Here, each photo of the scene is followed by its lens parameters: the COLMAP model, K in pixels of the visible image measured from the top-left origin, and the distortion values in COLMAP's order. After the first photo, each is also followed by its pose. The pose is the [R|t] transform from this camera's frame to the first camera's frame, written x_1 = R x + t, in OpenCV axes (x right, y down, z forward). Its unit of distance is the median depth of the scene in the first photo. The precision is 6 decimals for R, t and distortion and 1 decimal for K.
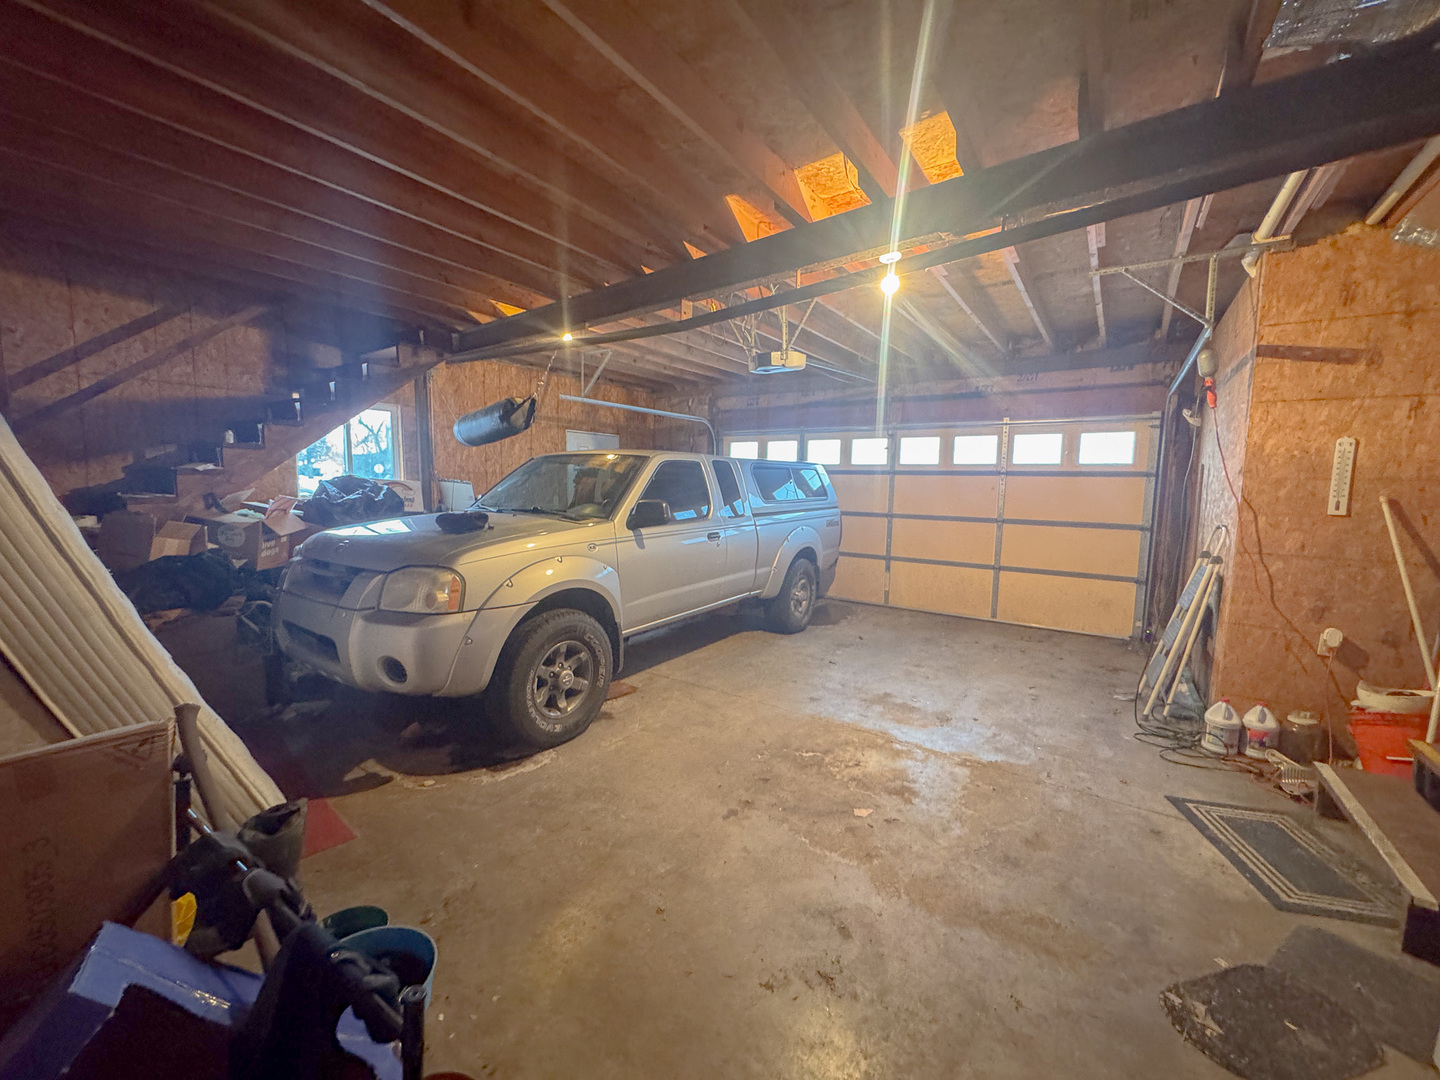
lens RADIAL K [[574.1, 0, 718.8], [0, 574.1, 540.2], [0, 0, 1]] dist [-0.003372, 0.000297]
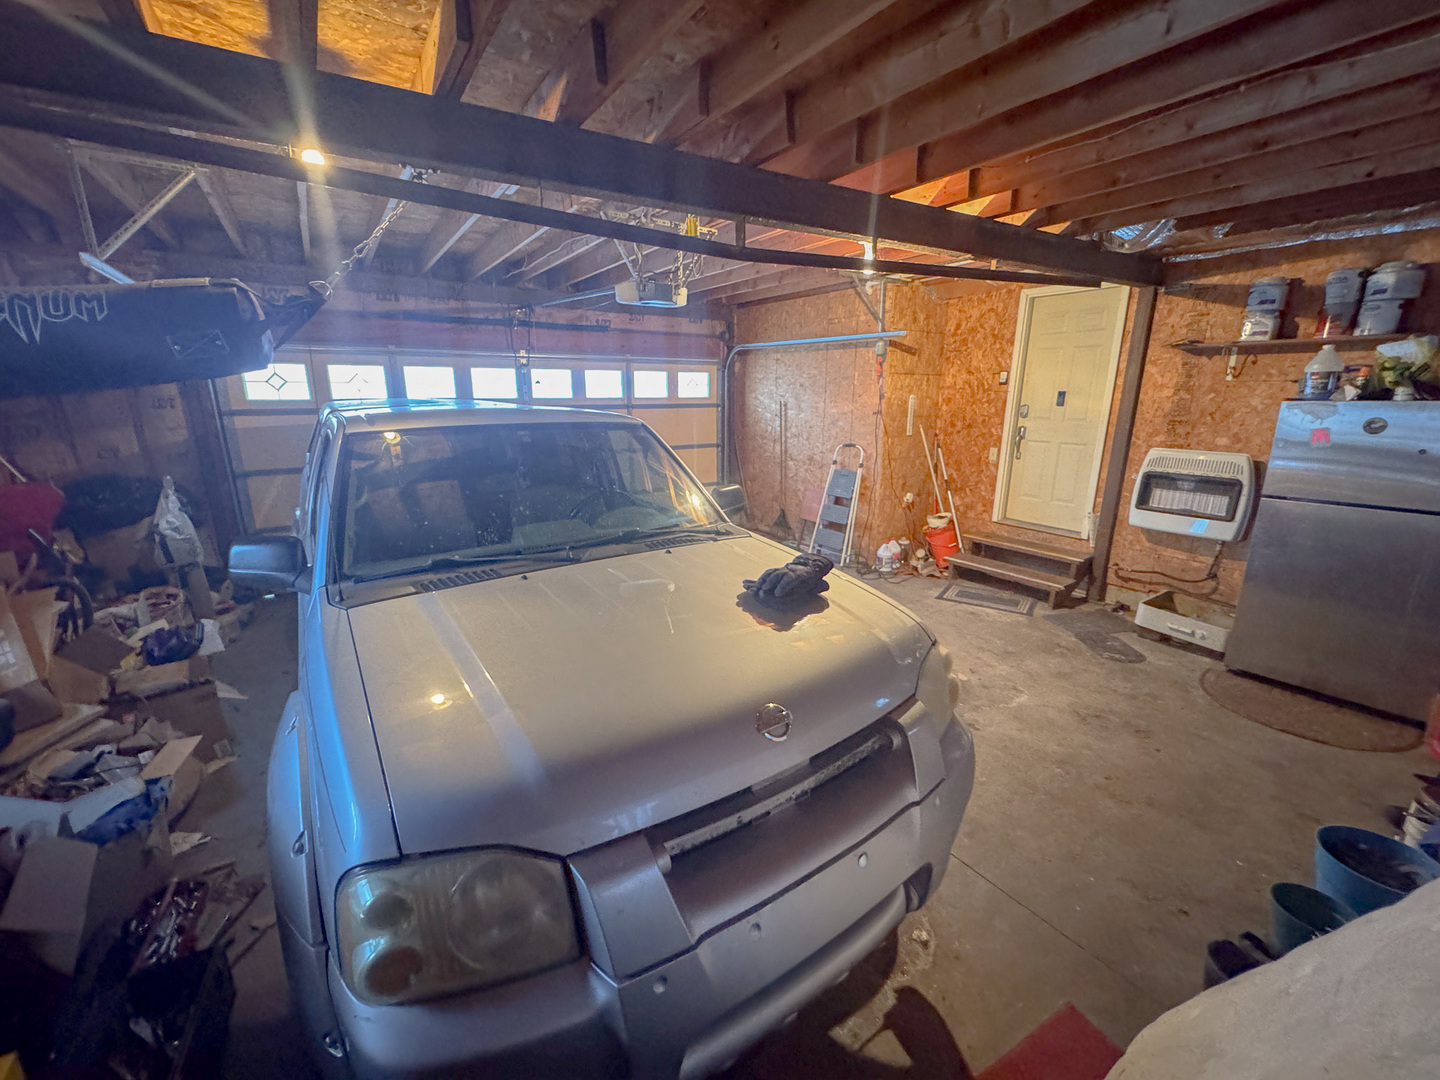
lens RADIAL K [[574.1, 0, 715.8], [0, 574.1, 538.8], [0, 0, 1]] dist [-0.003372, 0.000297]
pose [[0.364355, -0.250777, 0.896859, -0.962787], [0.099700, 0.968029, 0.230173, -0.208836], [-0.925908, 0.005552, 0.377708, 0.835636]]
